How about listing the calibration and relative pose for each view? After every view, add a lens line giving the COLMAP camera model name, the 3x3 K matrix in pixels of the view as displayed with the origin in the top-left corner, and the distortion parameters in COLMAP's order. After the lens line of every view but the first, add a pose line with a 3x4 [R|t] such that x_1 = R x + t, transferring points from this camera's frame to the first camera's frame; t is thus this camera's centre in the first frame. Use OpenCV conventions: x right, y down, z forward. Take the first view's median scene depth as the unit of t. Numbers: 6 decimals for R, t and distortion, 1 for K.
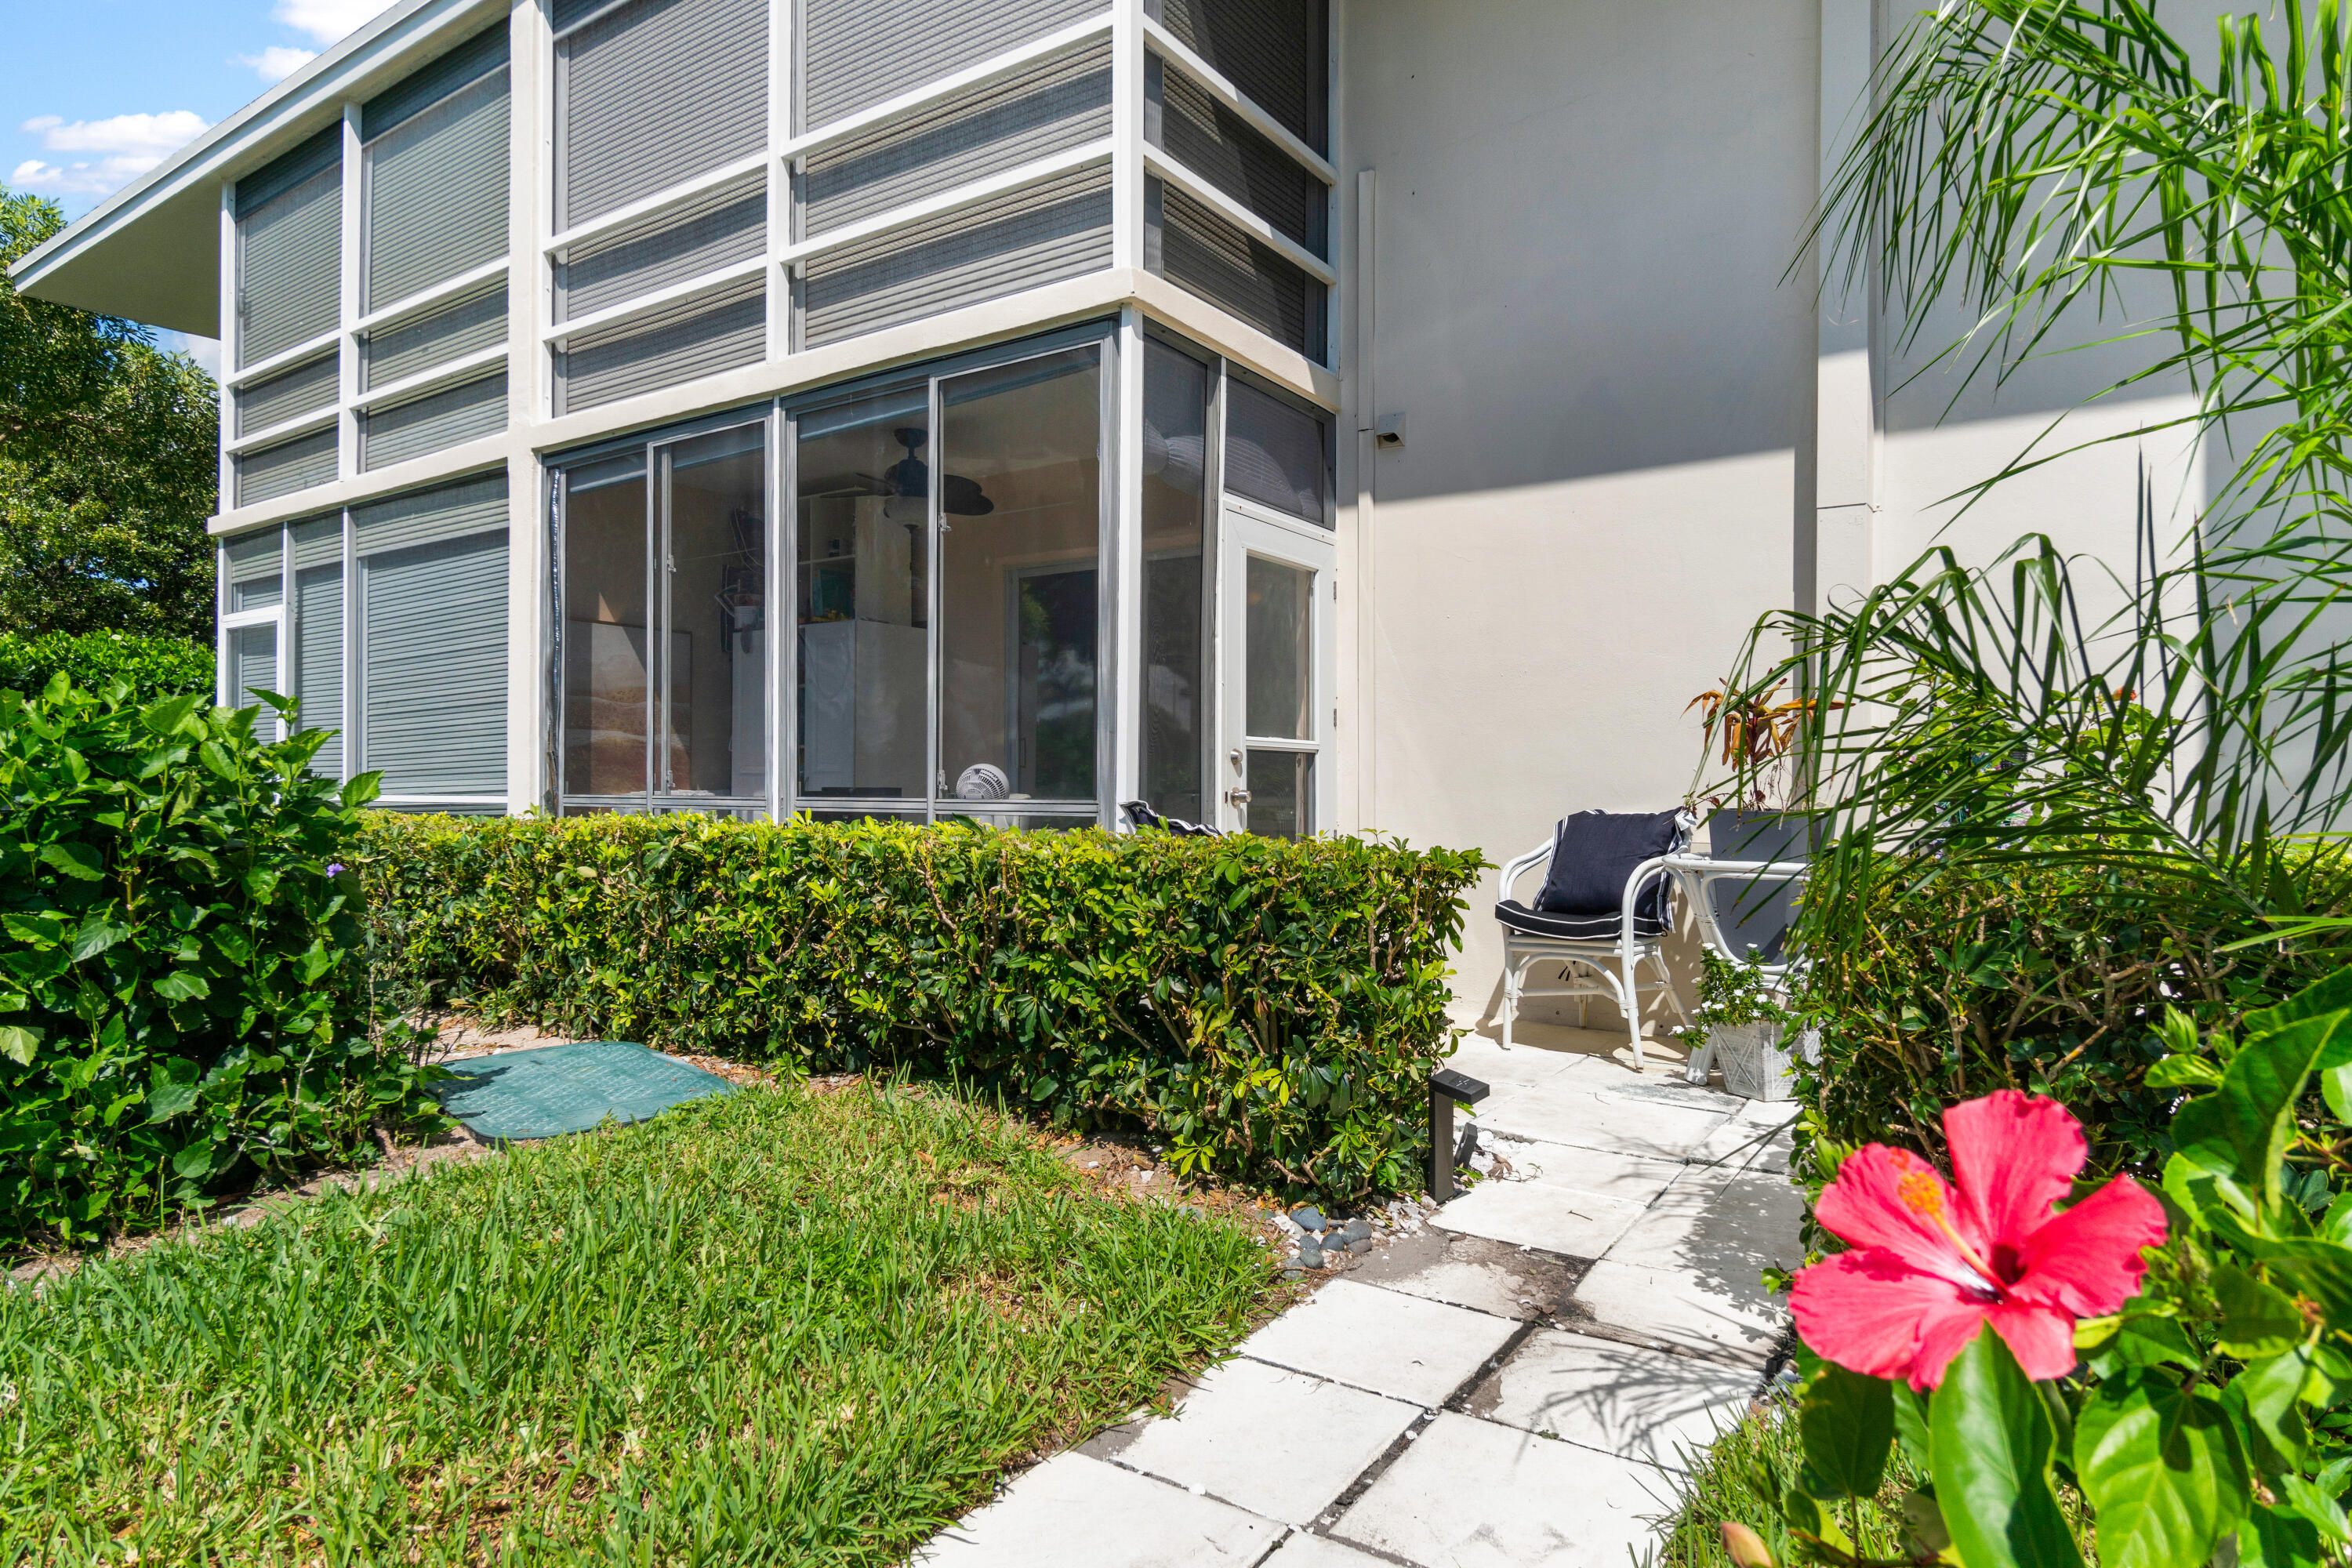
lens RADIAL K [[1299.8, 0, 1238.9], [0, 1299.8, 762.4], [0, 0, 1]] dist [-0.003233, 0.000473]
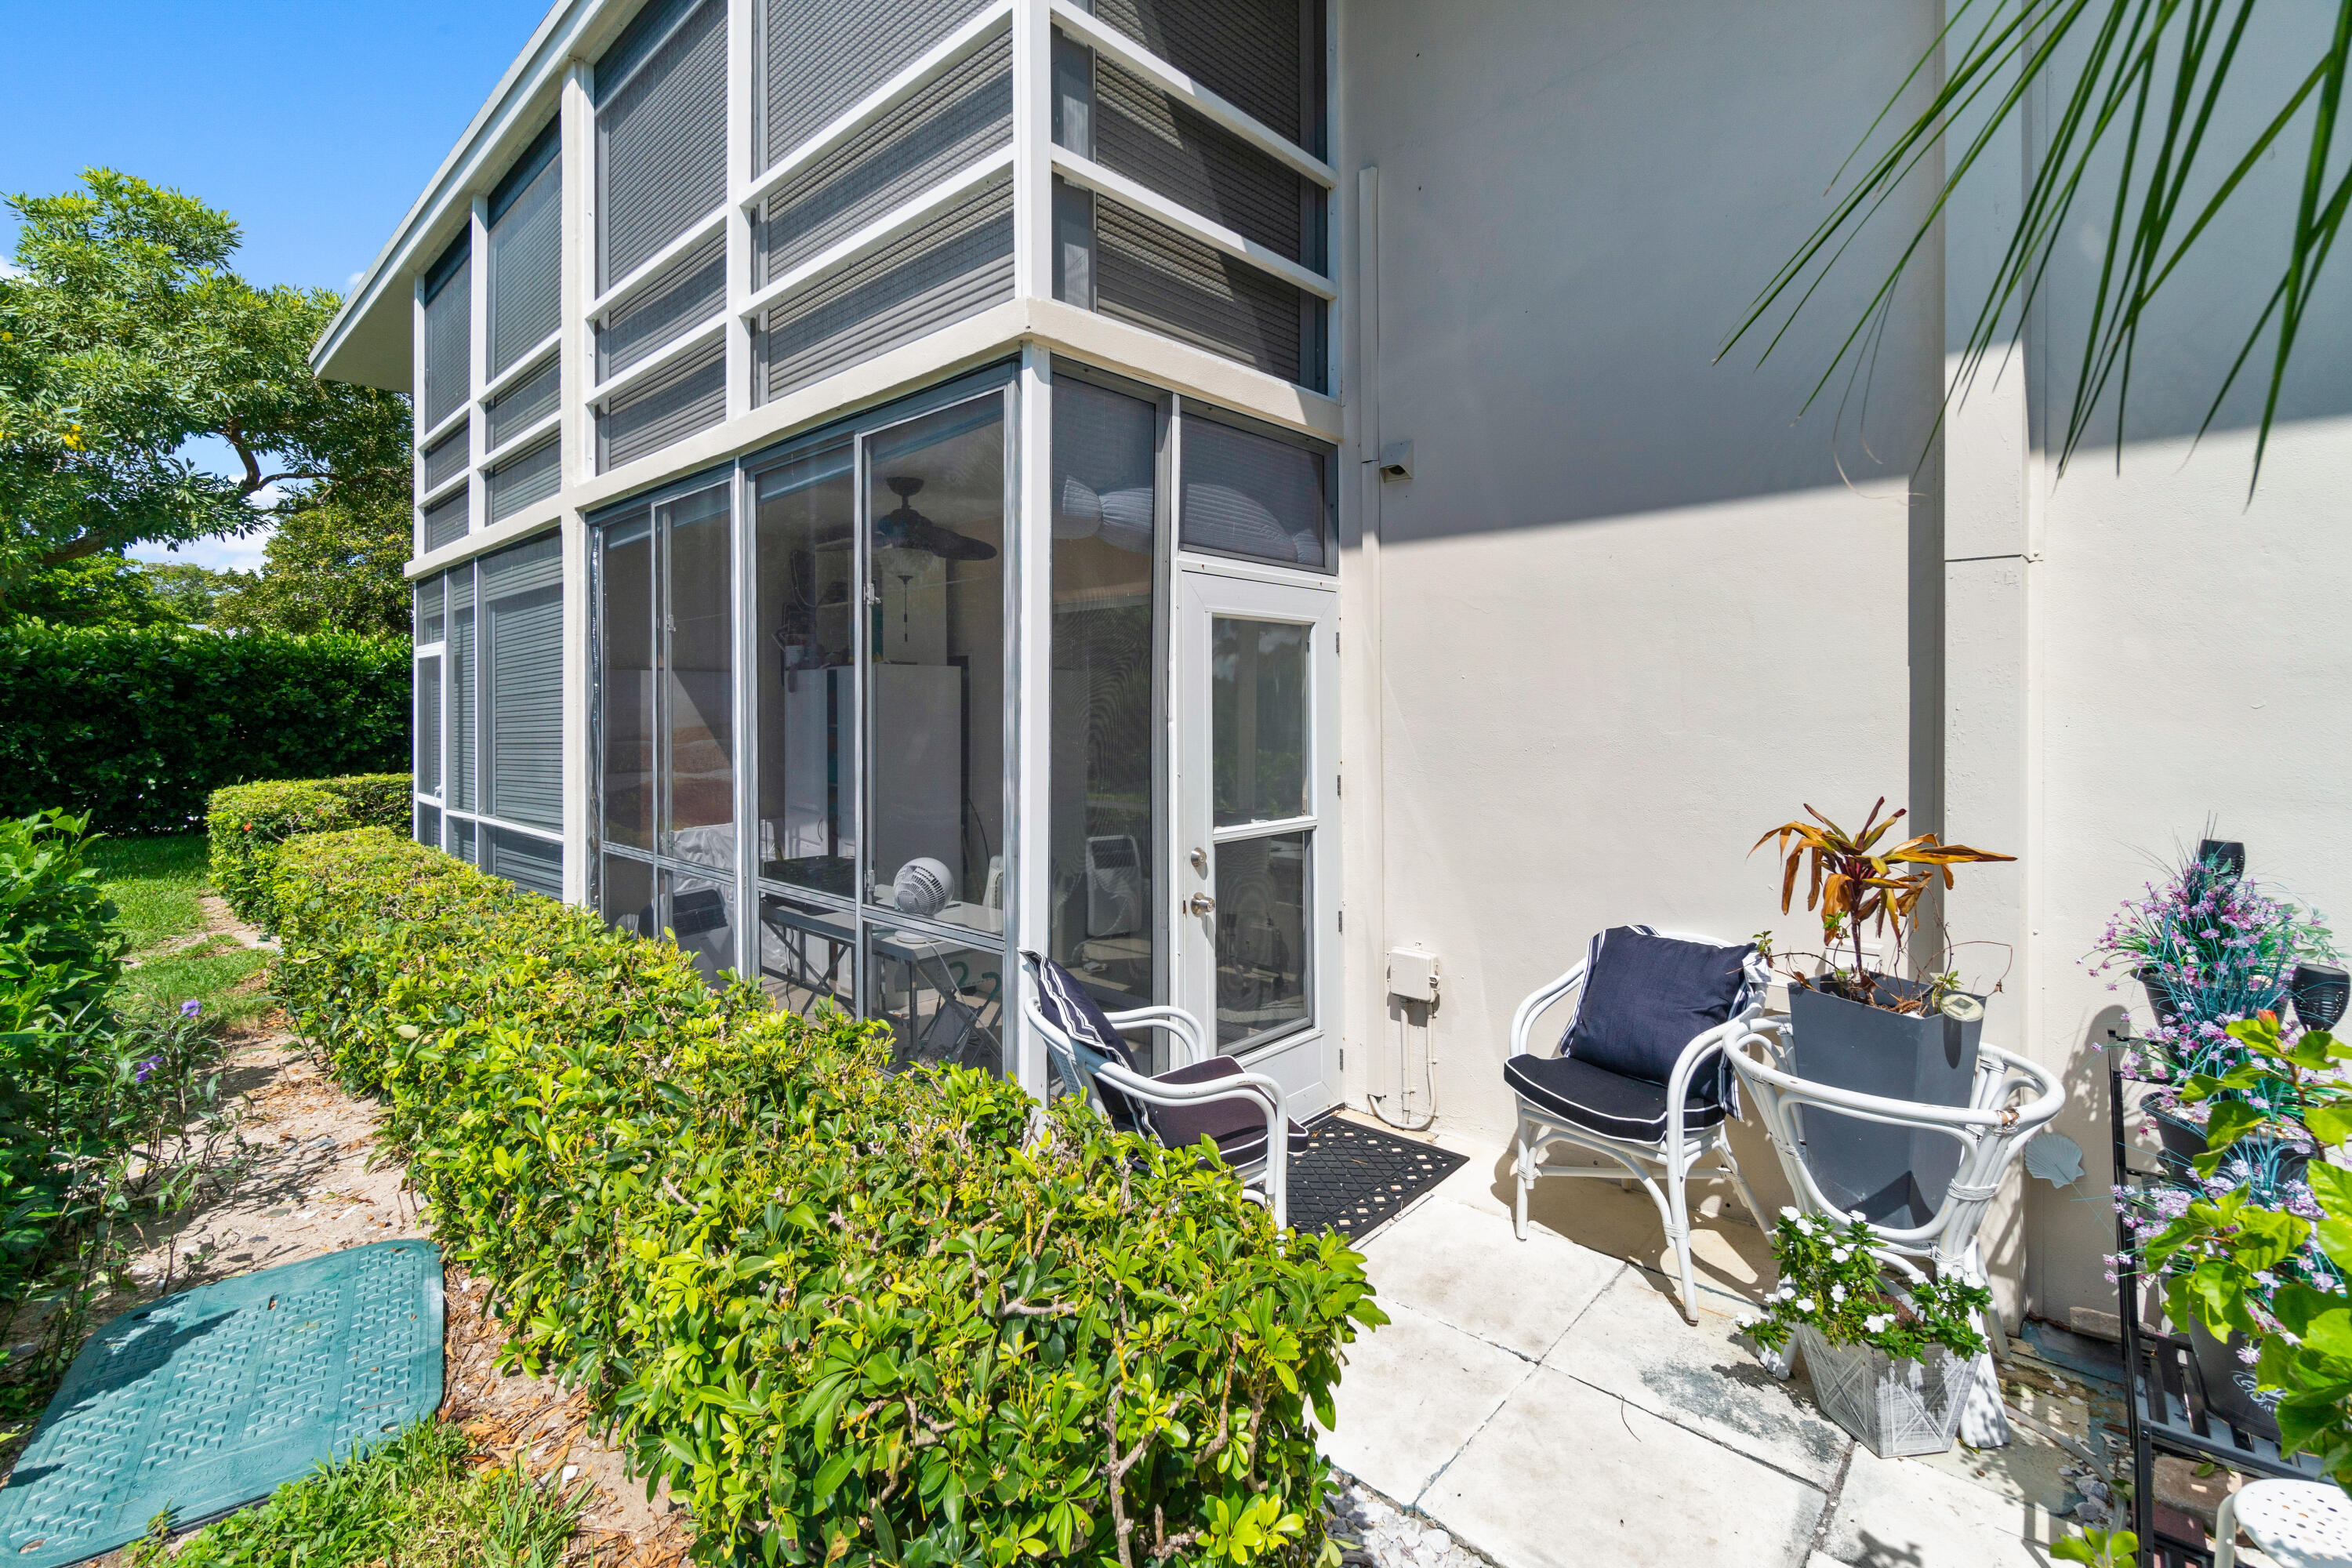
lens RADIAL K [[1020.3, 0, 1225.5], [0, 1020.3, 680.0], [0, 0, 1]] dist [-0.004671, 0.000607]
pose [[0.986948, -0.006916, -0.160889, 0.126390], [0.006534, 0.999974, -0.002902, -0.120751], [0.160905, 0.001813, 0.986968, 0.341455]]
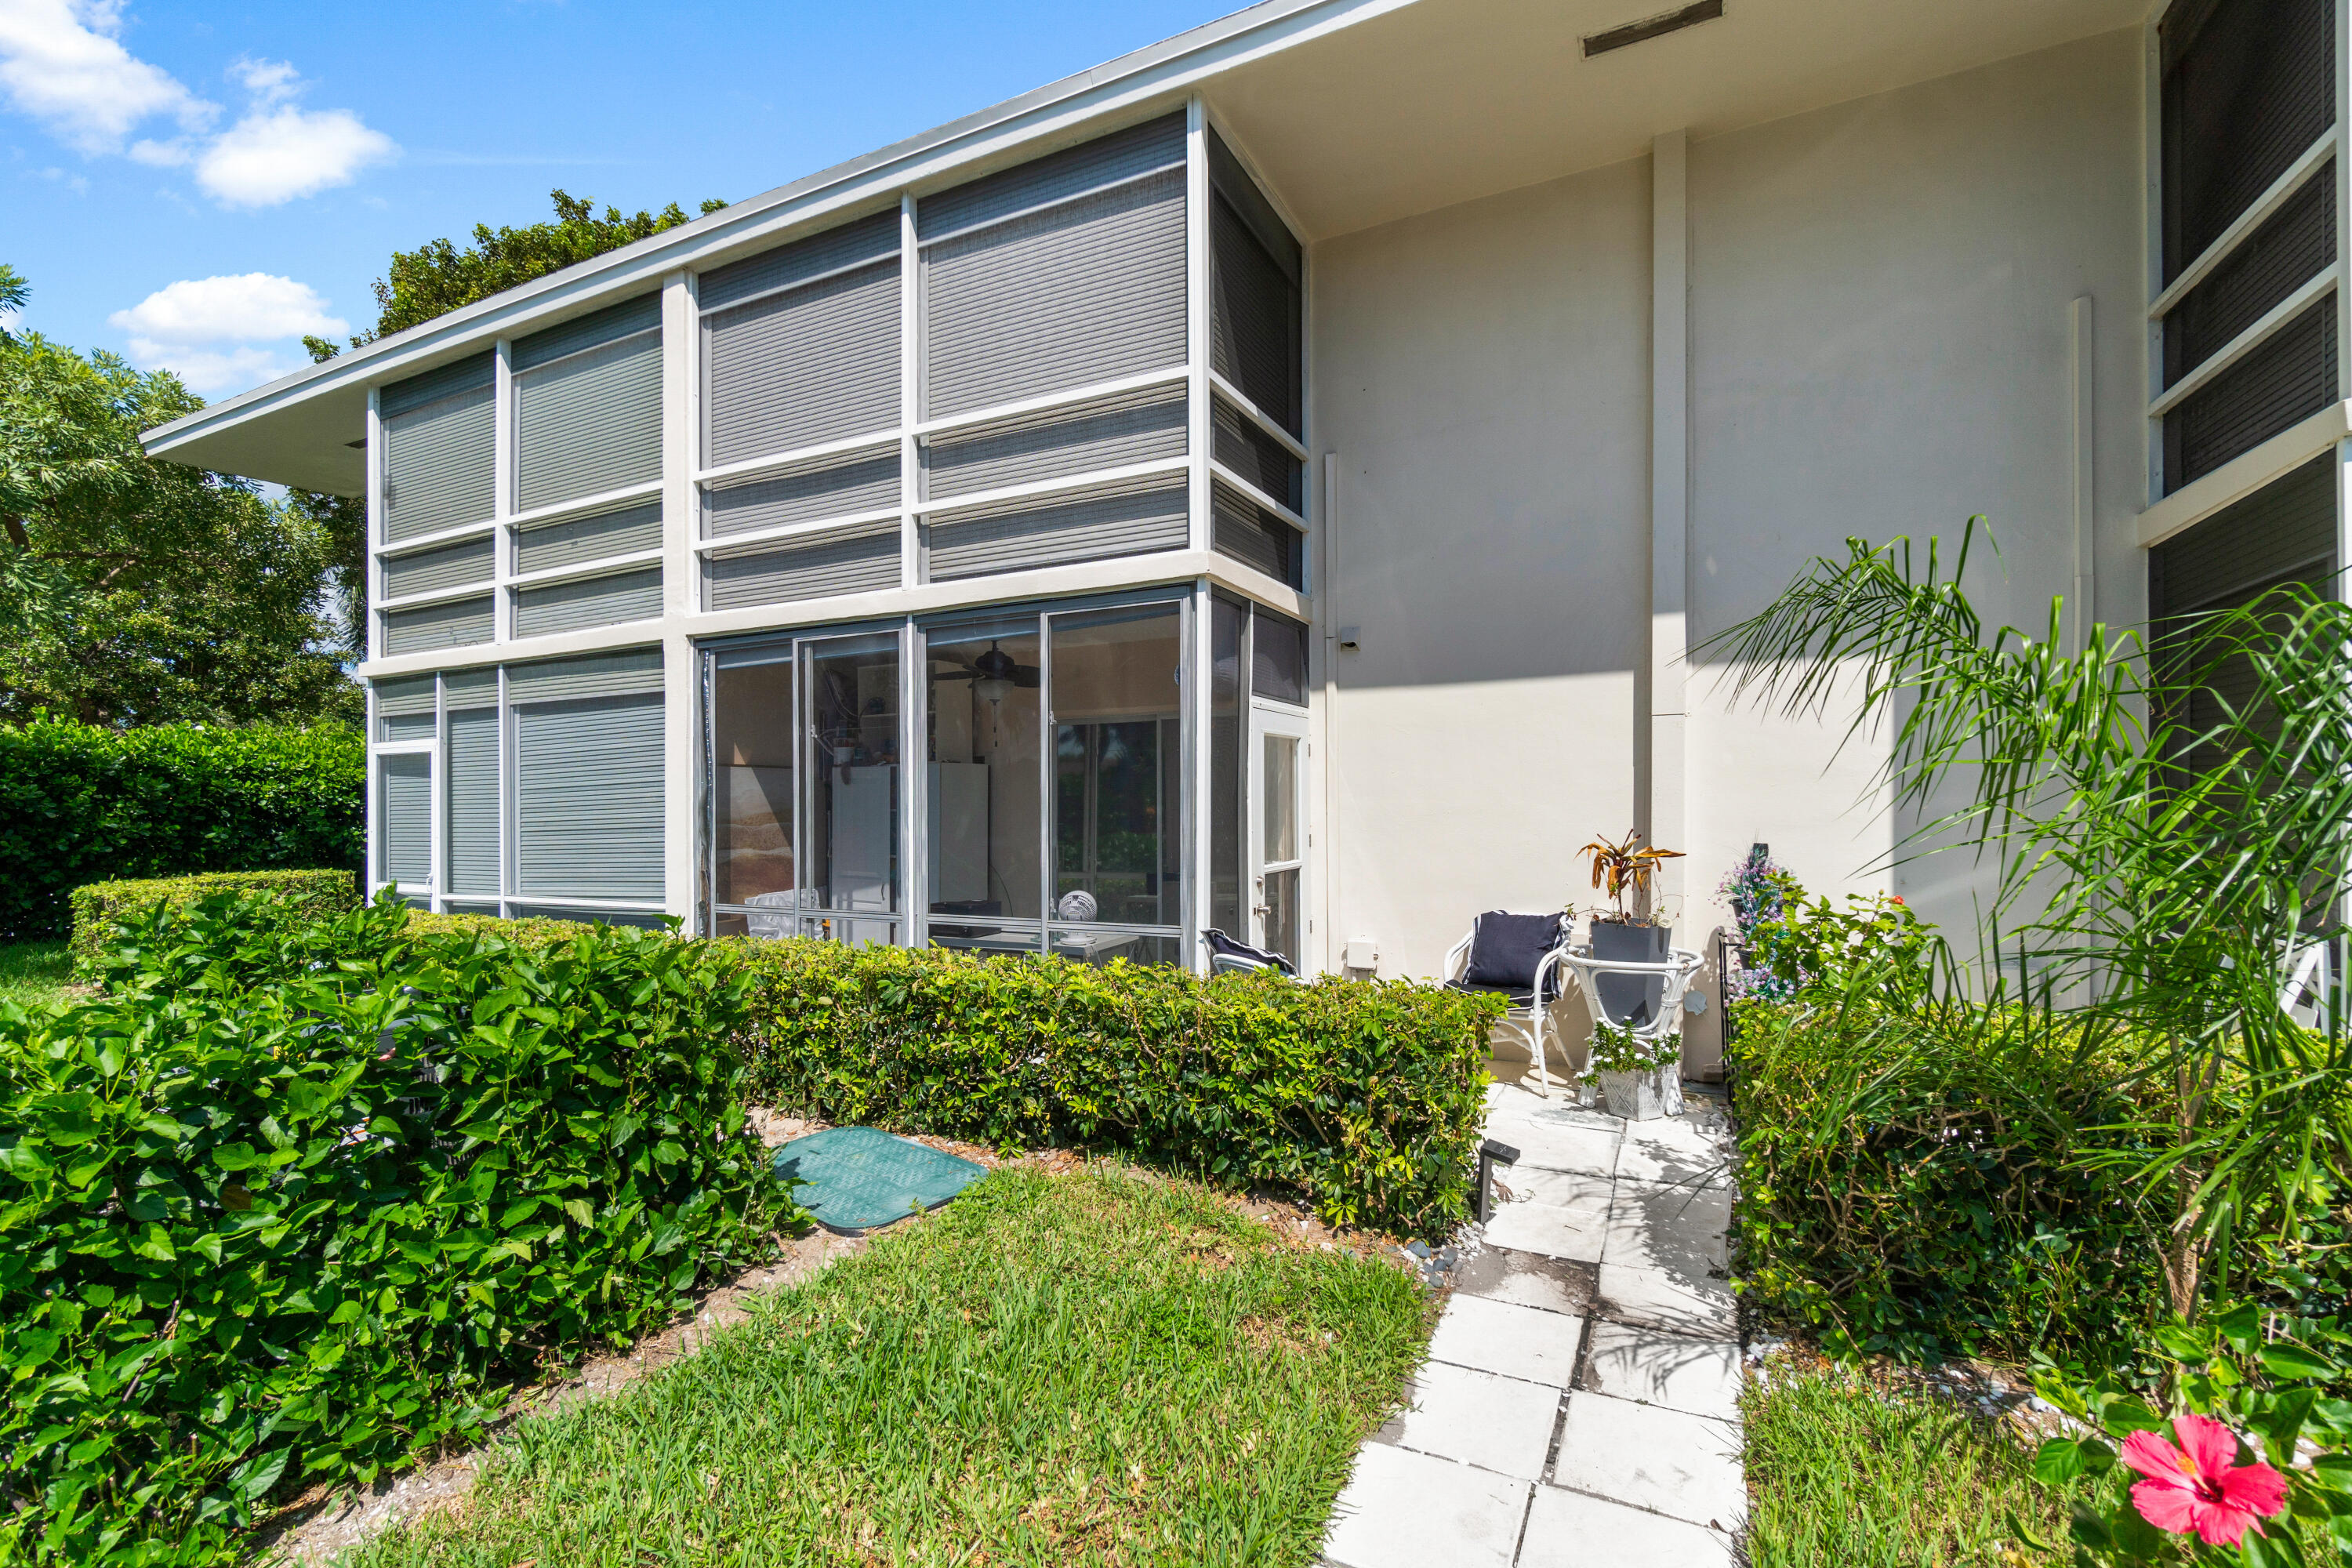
lens RADIAL K [[1020.3, 0, 1236.0], [0, 1020.3, 780.8], [0, 0, 1]] dist [-0.004671, 0.000607]
pose [[0.989847, -0.008892, 0.141855, -0.186072], [0.008284, 0.999954, 0.004874, -0.120602], [-0.141892, -0.003650, 0.989875, -0.093551]]
